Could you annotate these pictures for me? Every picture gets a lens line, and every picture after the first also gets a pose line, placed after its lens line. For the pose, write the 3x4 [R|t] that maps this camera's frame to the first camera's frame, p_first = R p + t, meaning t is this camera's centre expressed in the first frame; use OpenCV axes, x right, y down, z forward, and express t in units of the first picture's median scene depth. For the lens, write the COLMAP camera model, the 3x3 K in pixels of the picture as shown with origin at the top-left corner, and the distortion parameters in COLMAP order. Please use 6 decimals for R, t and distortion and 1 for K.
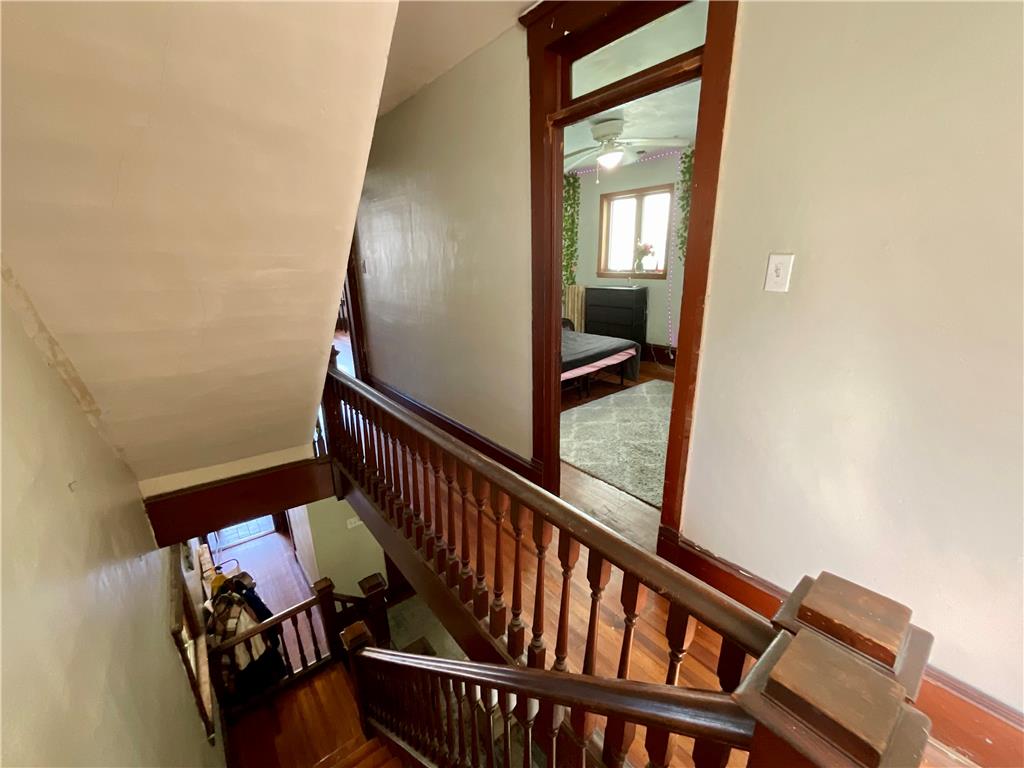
lens RADIAL K [[419.0, 0, 512.1], [0, 419.0, 384.0], [0, 0, 1]] dist [-0.011485, -0.001037]
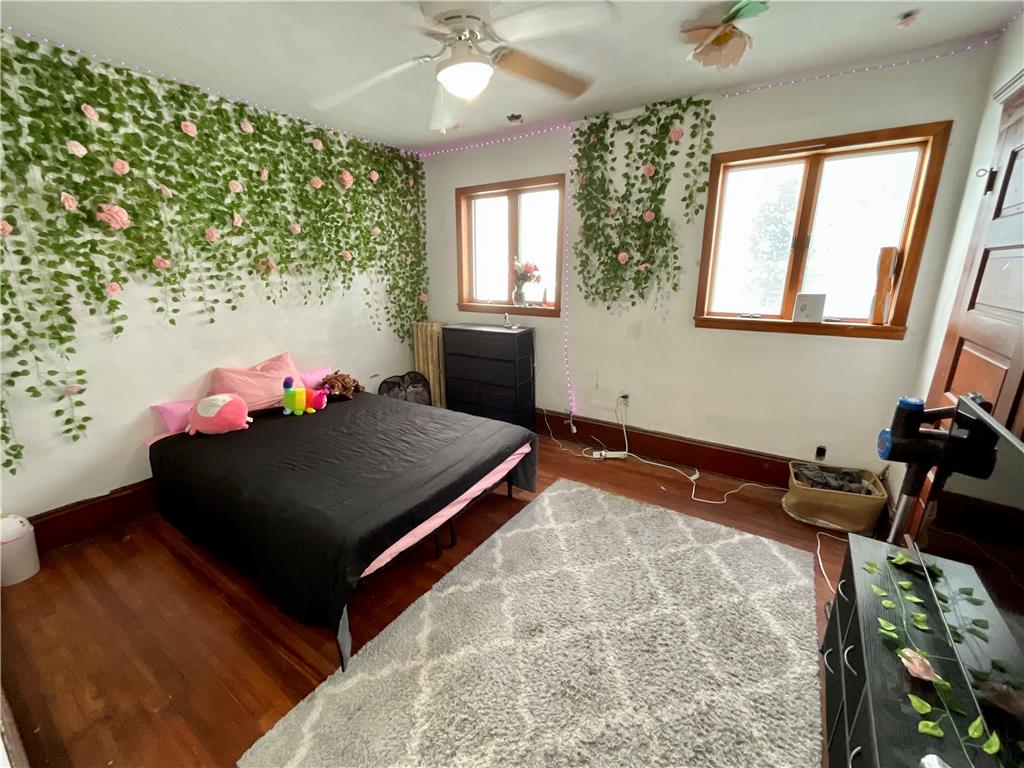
lens RADIAL K [[419.0, 0, 513.6], [0, 419.0, 387.1], [0, 0, 1]] dist [-0.011485, -0.001037]
pose [[0.950741, -0.056998, 0.304701, 0.083211], [0.067503, 0.997429, -0.024045, -0.122891], [-0.302547, 0.043429, 0.952145, 0.373167]]
